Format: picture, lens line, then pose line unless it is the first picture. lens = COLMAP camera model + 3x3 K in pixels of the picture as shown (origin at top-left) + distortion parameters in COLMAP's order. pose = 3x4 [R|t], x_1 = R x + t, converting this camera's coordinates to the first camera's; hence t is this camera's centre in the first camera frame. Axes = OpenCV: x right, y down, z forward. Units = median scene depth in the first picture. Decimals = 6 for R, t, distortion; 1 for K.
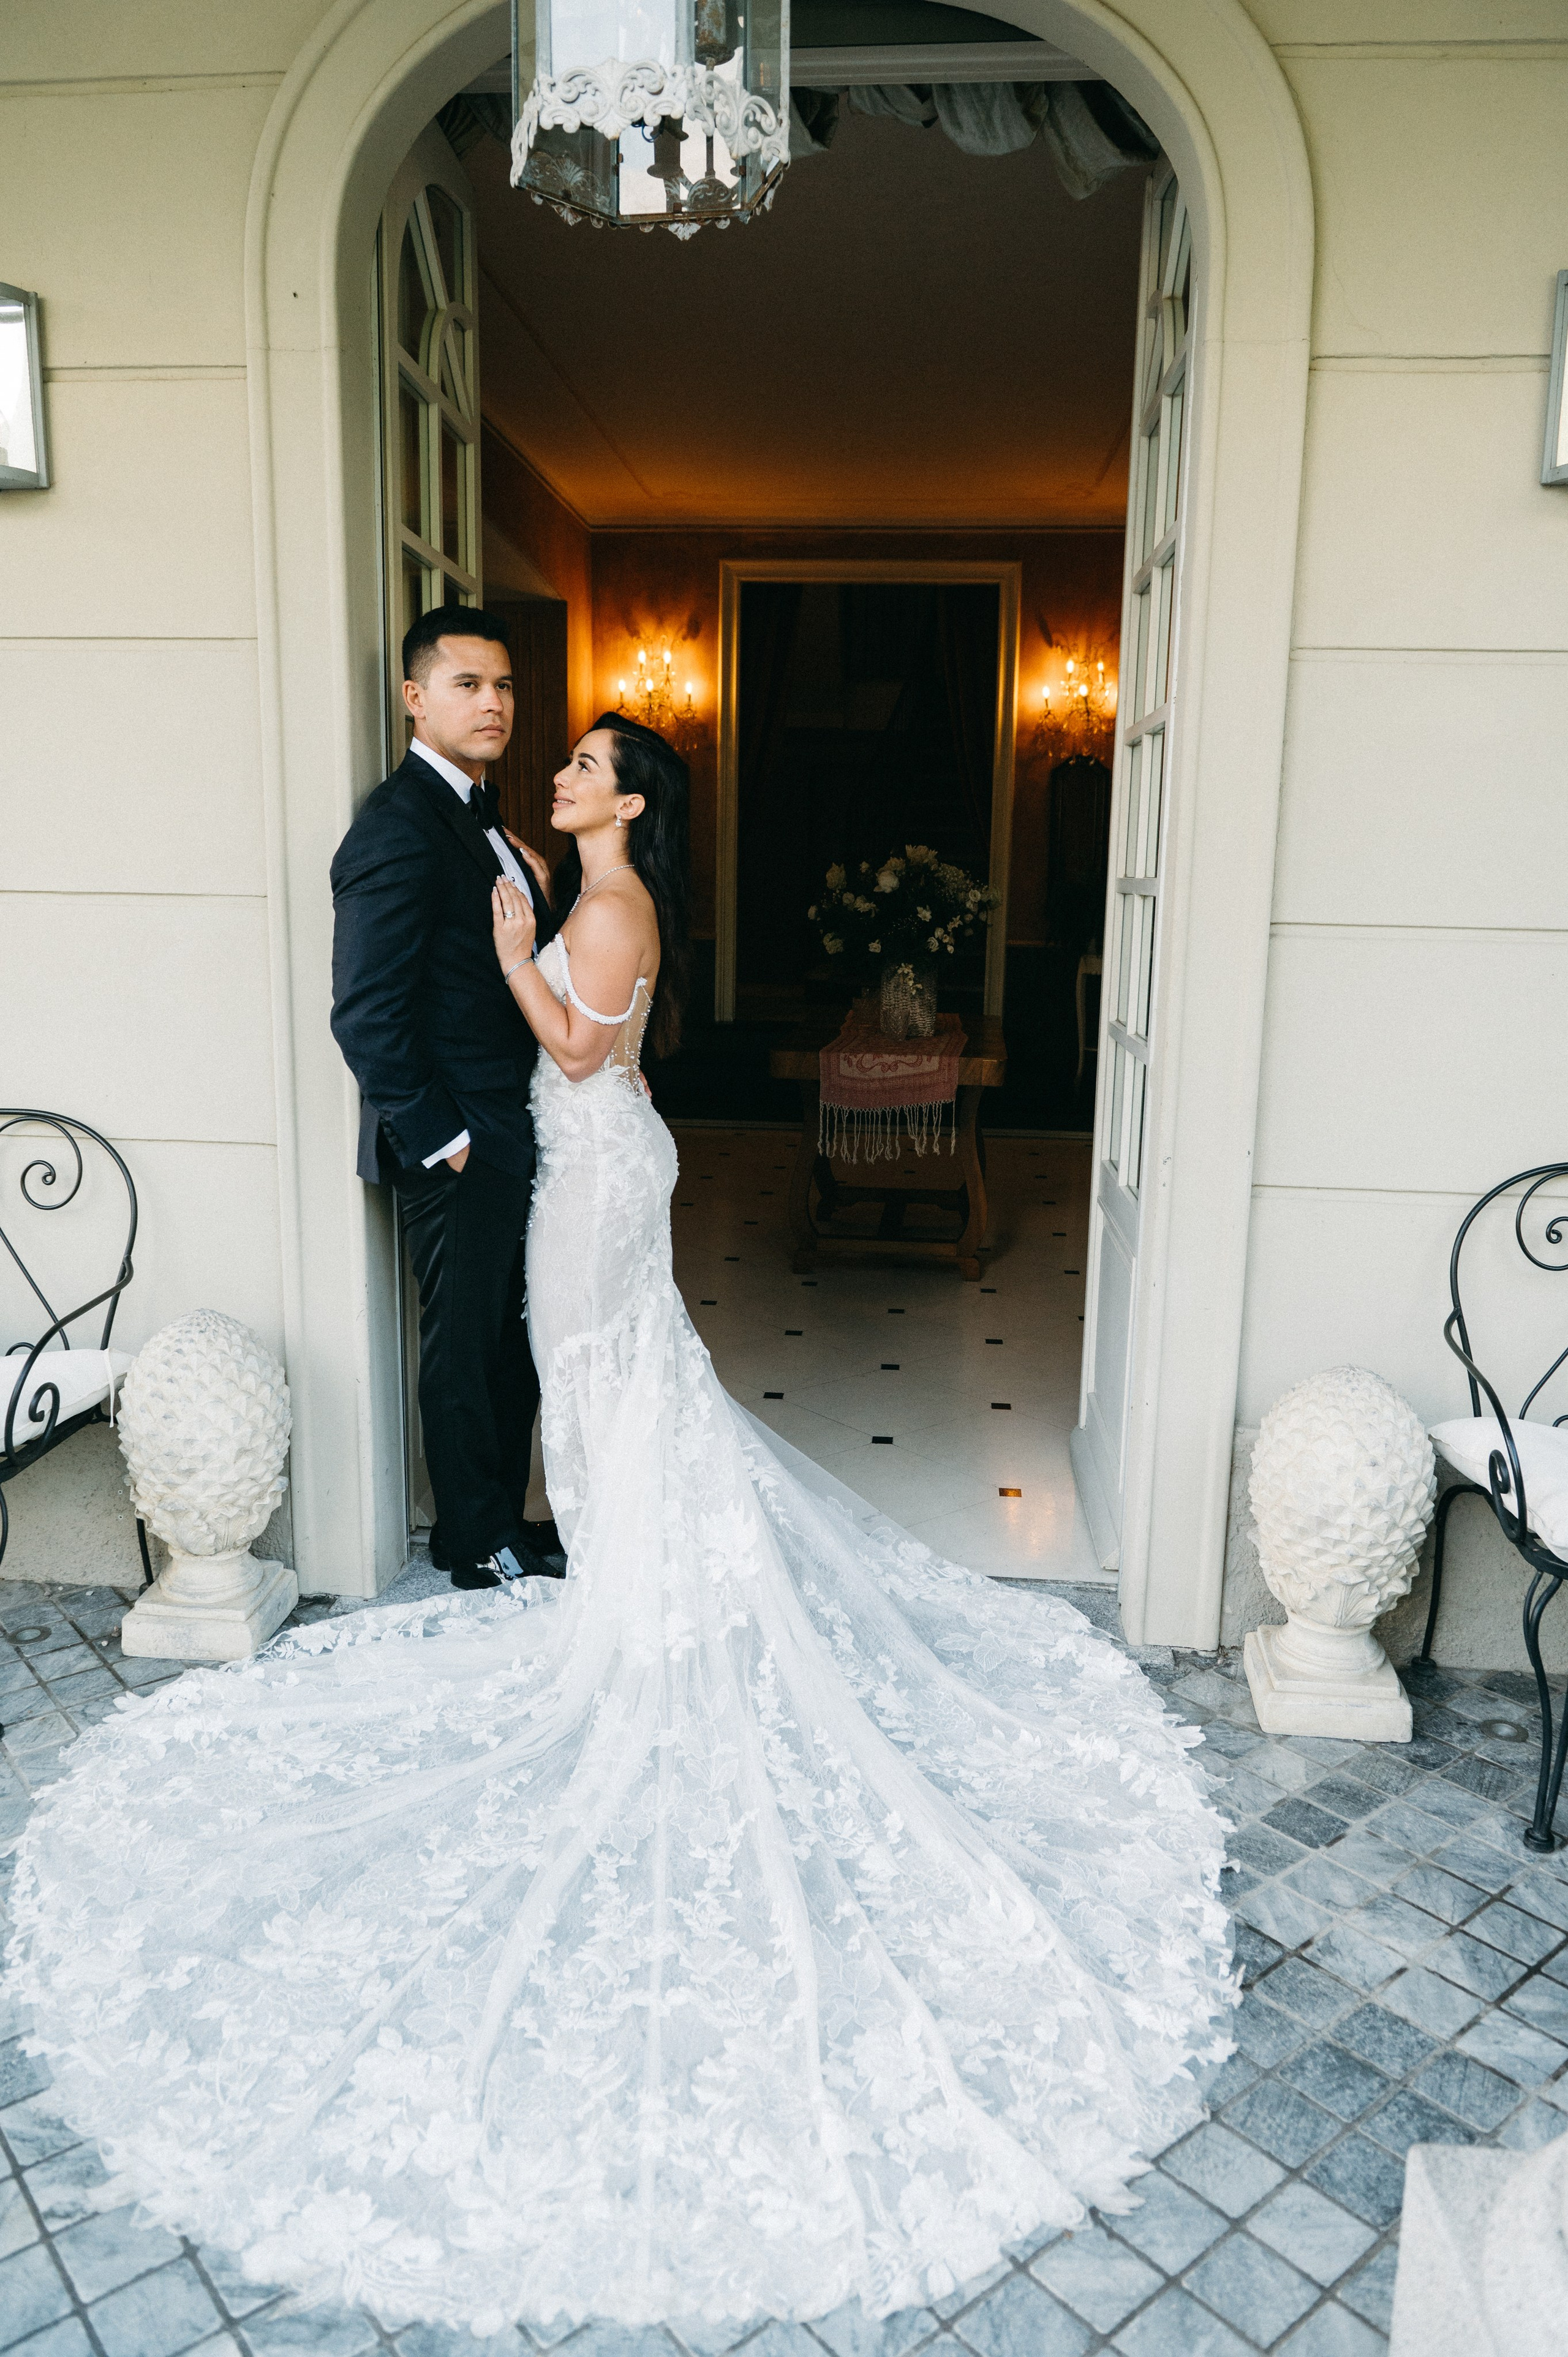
lens RADIAL K [[1680.5, 0, 784.0], [0, 1680.5, 1178.5], [0, 0, 1]] dist [-0.012935, -0.003807]
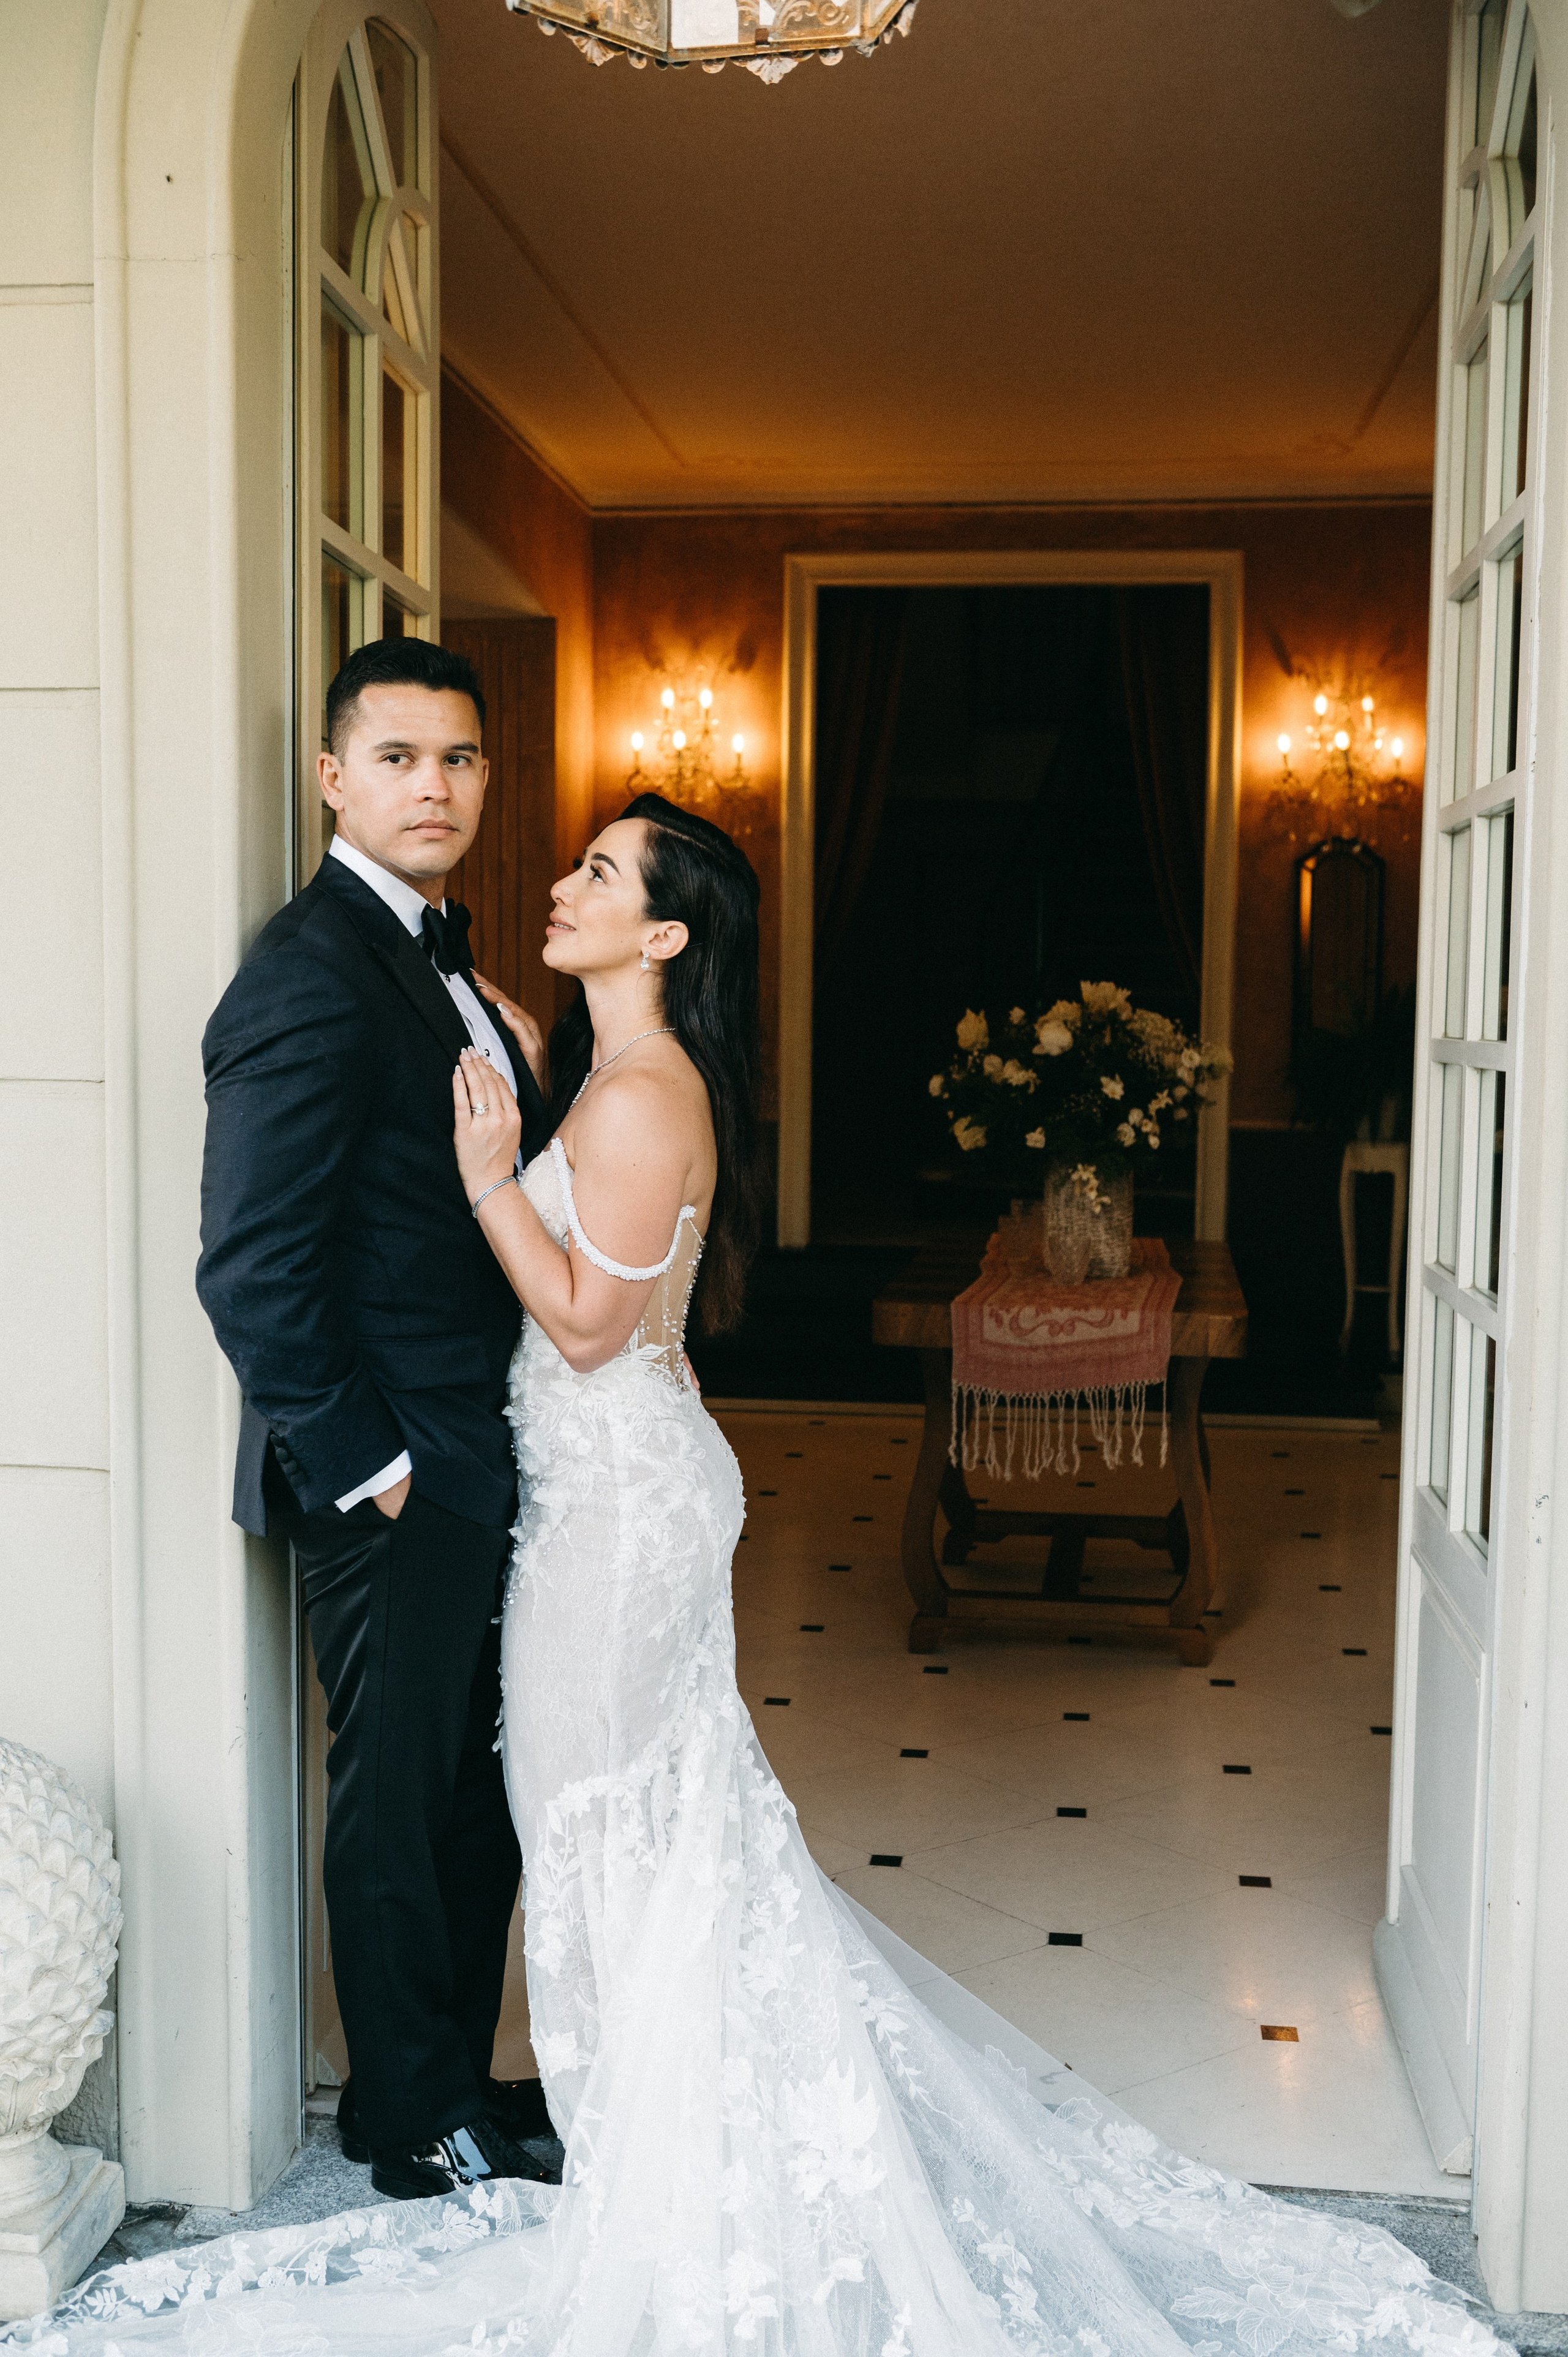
lens RADIAL K [[2575.4, 0, 761.3], [0, 2575.4, 1218.9], [0, 0, 1]] dist [-0.016395, 0.012320]
pose [[0.999088, -0.003574, -0.042557, -0.016109], [-0.000656, 0.995089, -0.098980, -0.018965], [0.042701, 0.098917, 0.994179, 0.040533]]
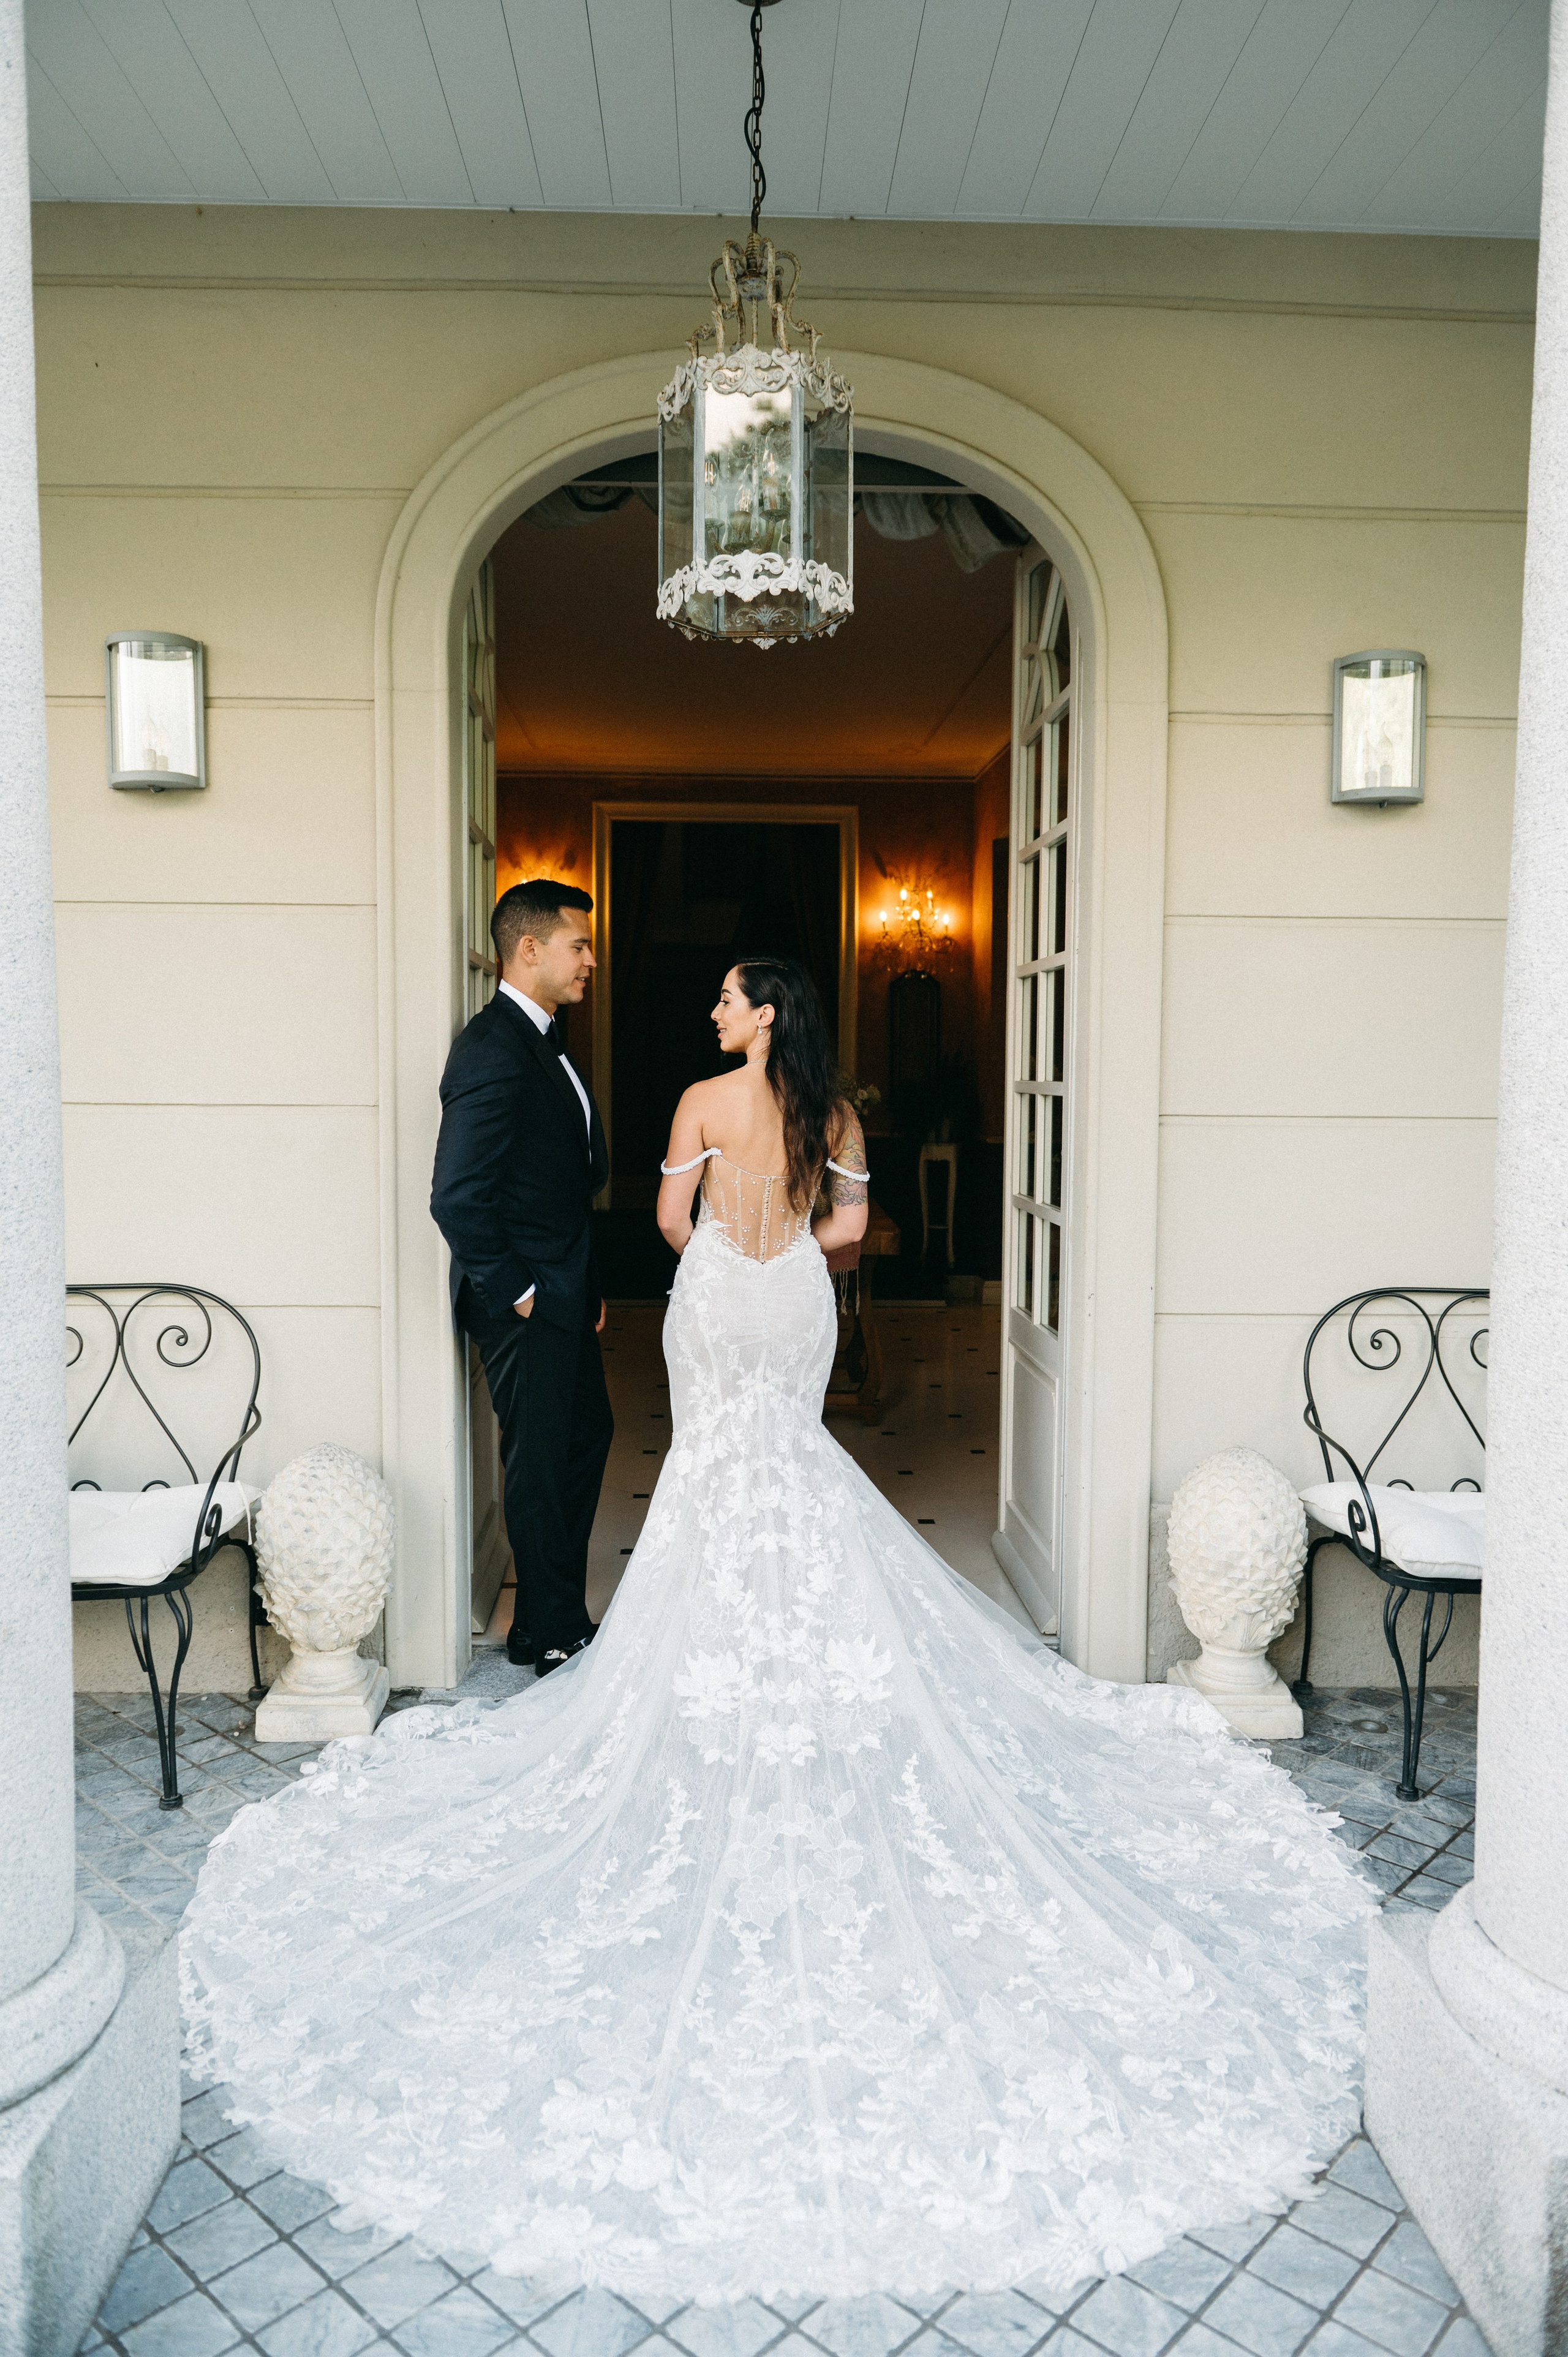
lens RADIAL K [[1651.5, 0, 795.8], [0, 1651.5, 1169.5], [0, 0, 1]] dist [-0.011048, -0.004052]
pose [[0.991272, -0.018997, 0.130455, -0.158386], [0.034385, 0.992566, -0.116745, 0.032121], [-0.127268, 0.120212, 0.984557, -0.237079]]
